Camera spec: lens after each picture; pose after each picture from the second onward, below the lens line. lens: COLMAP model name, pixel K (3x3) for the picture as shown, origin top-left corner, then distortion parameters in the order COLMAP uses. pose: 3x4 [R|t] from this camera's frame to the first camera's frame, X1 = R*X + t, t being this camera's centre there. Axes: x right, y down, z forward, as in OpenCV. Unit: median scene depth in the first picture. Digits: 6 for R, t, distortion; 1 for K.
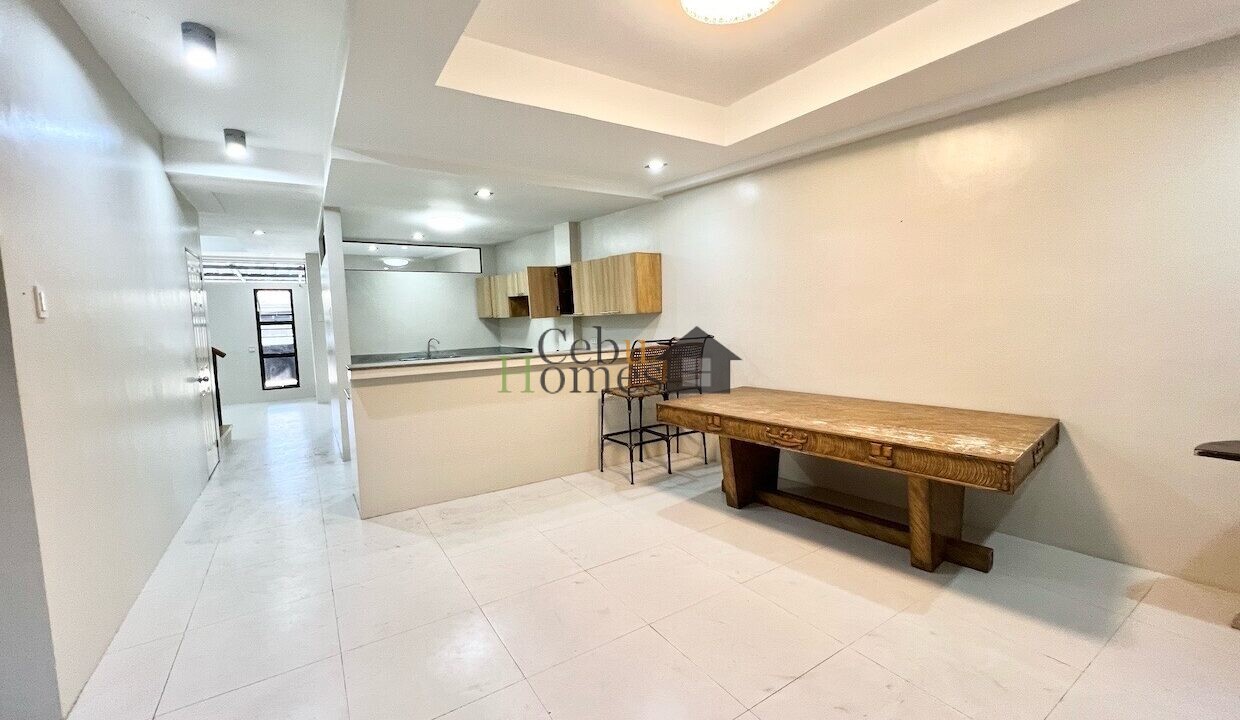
lens RADIAL K [[493.8, 0, 623.7], [0, 493.8, 354.6], [0, 0, 1]] dist [-0.001943, 0.000720]
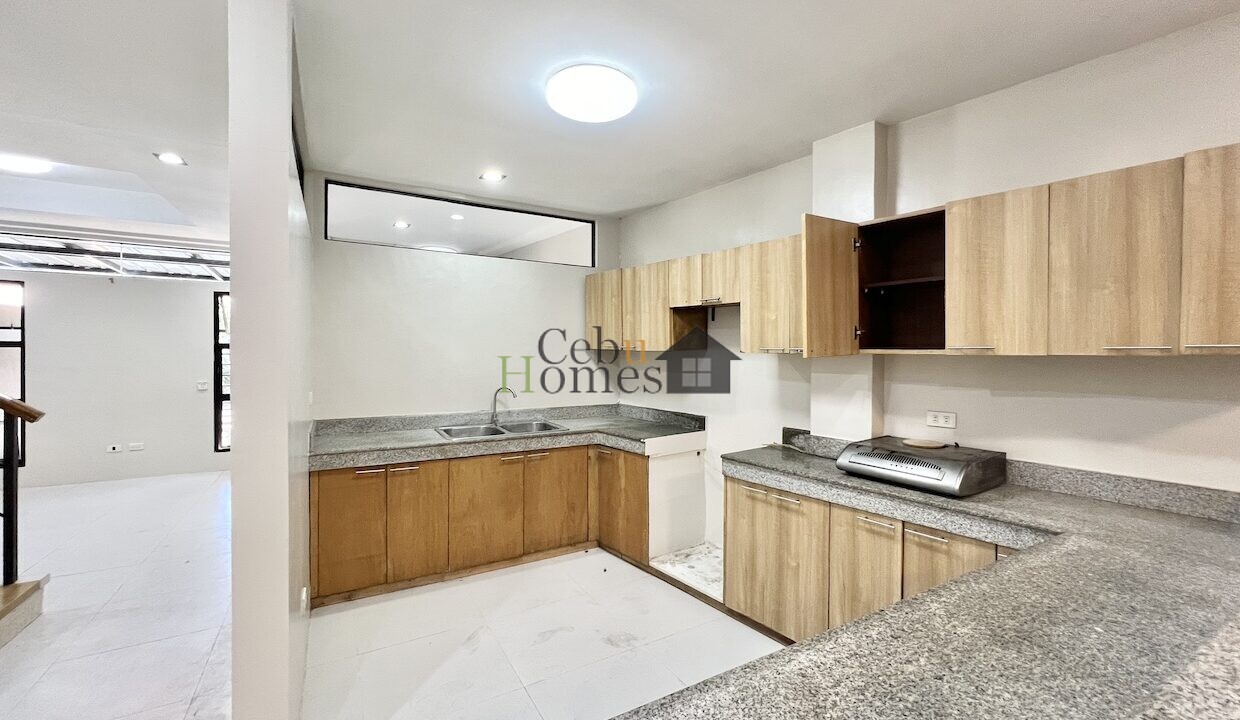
lens RADIAL K [[493.8, 0, 615.8], [0, 493.8, 354.2], [0, 0, 1]] dist [-0.001943, 0.000720]
pose [[0.997707, 0.035705, -0.057499, -0.319141], [-0.039838, 0.996579, -0.072404, -0.044003], [0.054717, 0.074529, 0.995717, 0.653928]]
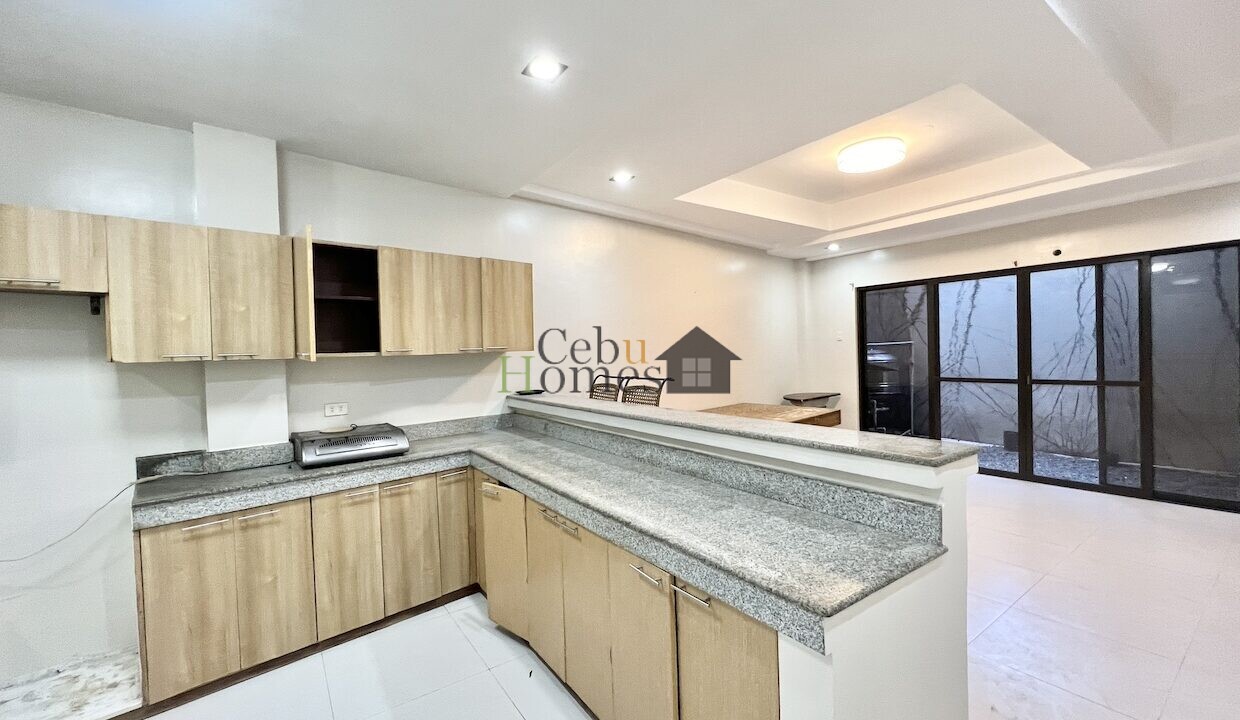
lens RADIAL K [[493.8, 0, 616.1], [0, 493.8, 357.6], [0, 0, 1]] dist [-0.001943, 0.000720]
pose [[-0.022361, 0.014202, 0.999649, -0.598519], [0.108945, 0.993979, -0.011684, -0.046484], [-0.993796, 0.108645, -0.023774, 0.802948]]
